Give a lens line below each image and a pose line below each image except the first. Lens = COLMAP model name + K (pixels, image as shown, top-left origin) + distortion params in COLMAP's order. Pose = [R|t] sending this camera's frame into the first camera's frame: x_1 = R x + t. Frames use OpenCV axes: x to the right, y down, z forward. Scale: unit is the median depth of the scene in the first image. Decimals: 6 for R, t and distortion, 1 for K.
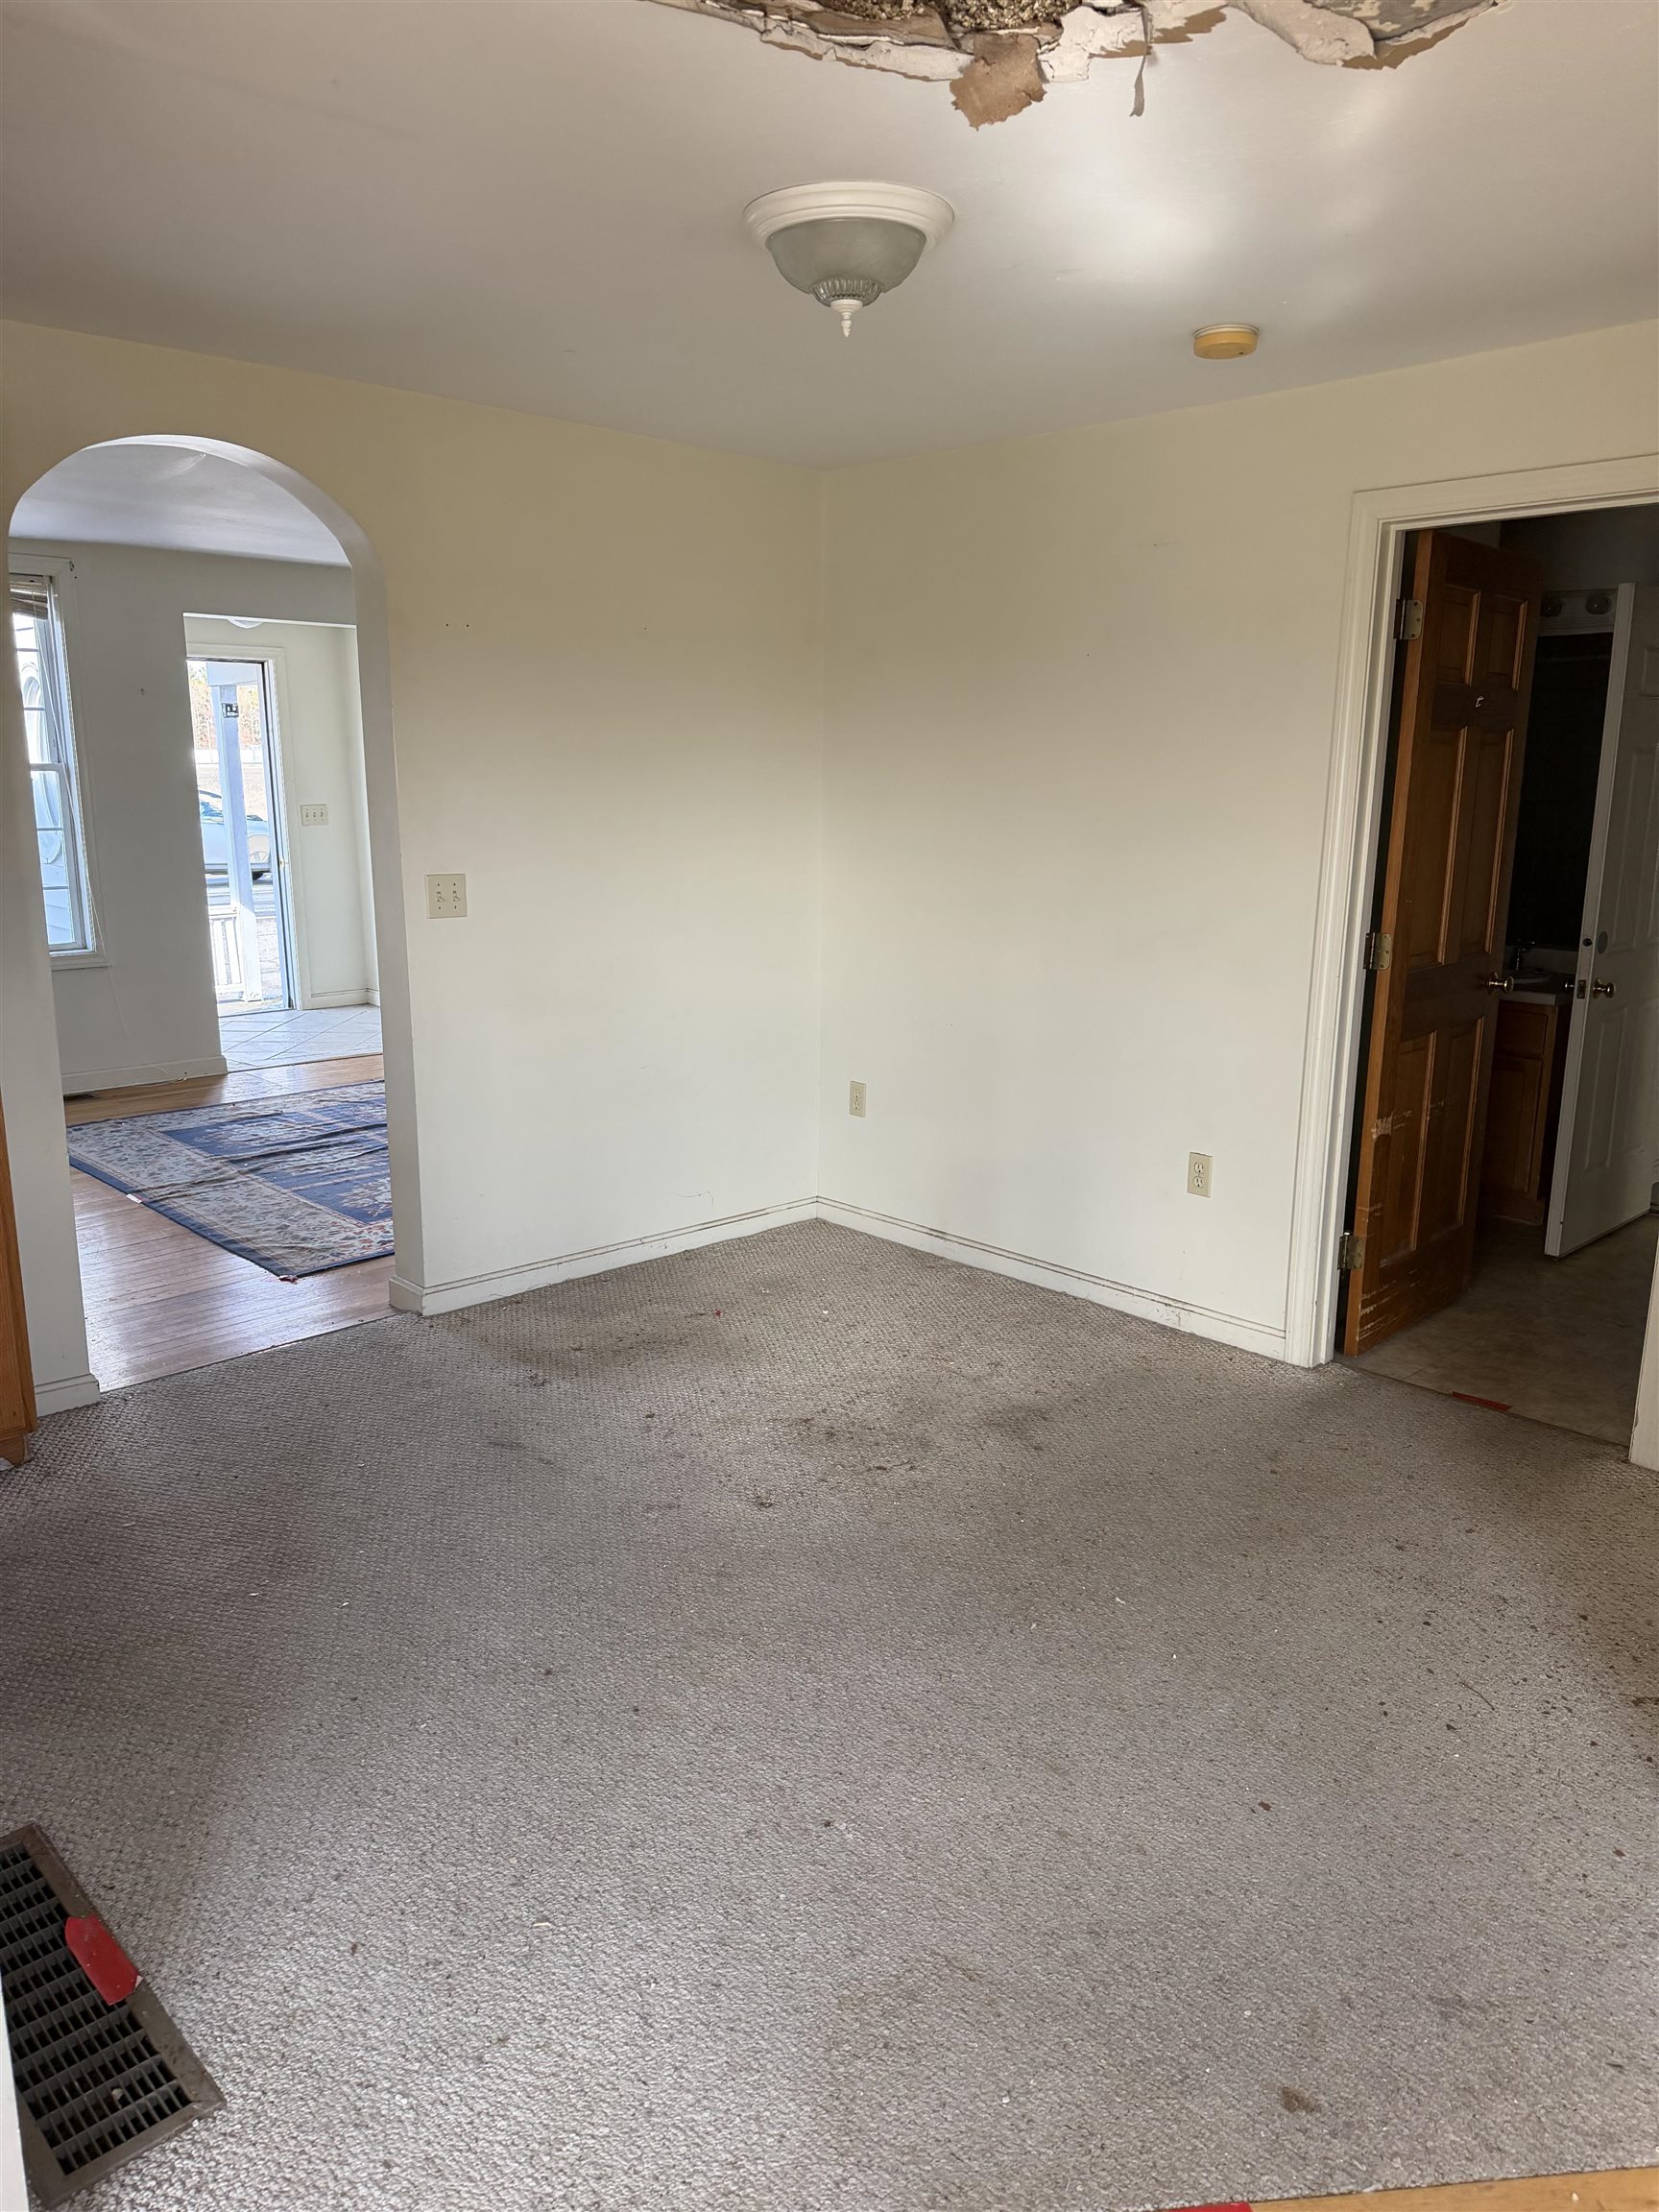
lens RADIAL K [[1556.4, 0, 829.5], [0, 1556.4, 1106.0], [0, 0, 1]] dist [0.036390, -0.063348]
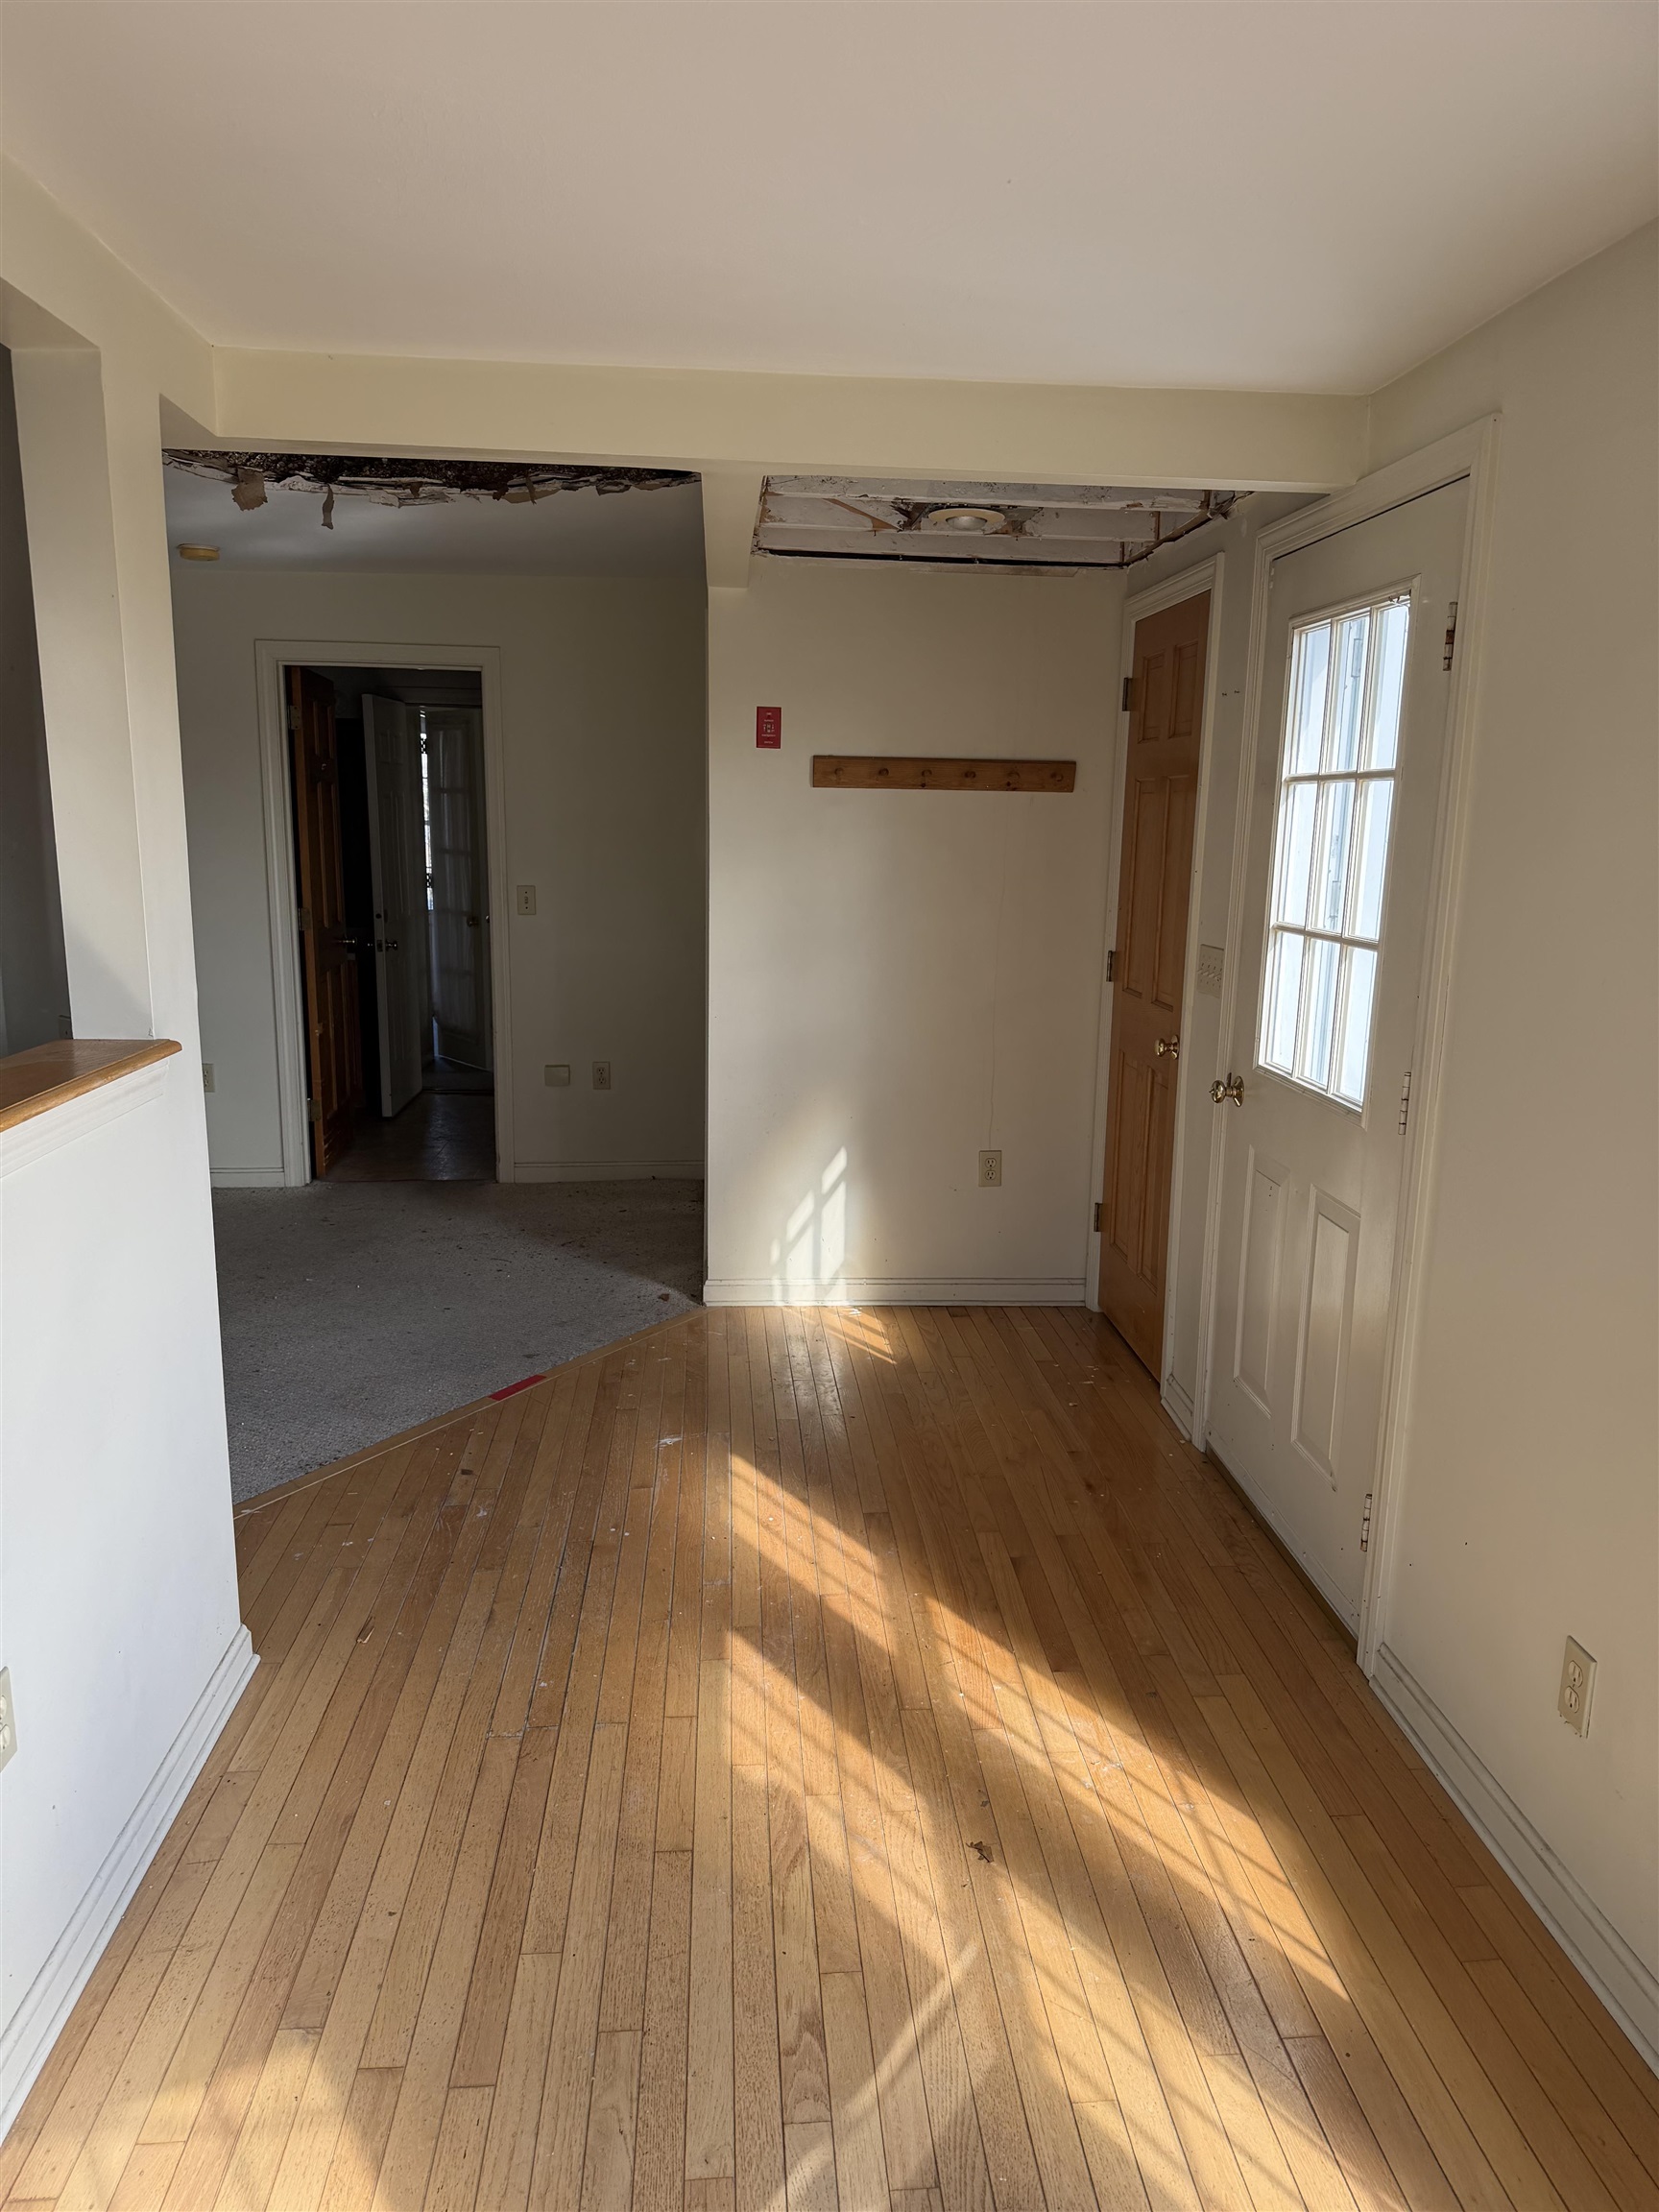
lens RADIAL K [[1531.4, 0, 821.0], [0, 1531.4, 1113.0], [0, 0, 1]] dist [0.142900, -0.240240]
pose [[0.644306, -0.148286, 0.750254, -0.517924], [0.158049, 0.985662, 0.059084, 0.084067], [-0.748258, 0.080509, 0.658505, -0.429281]]
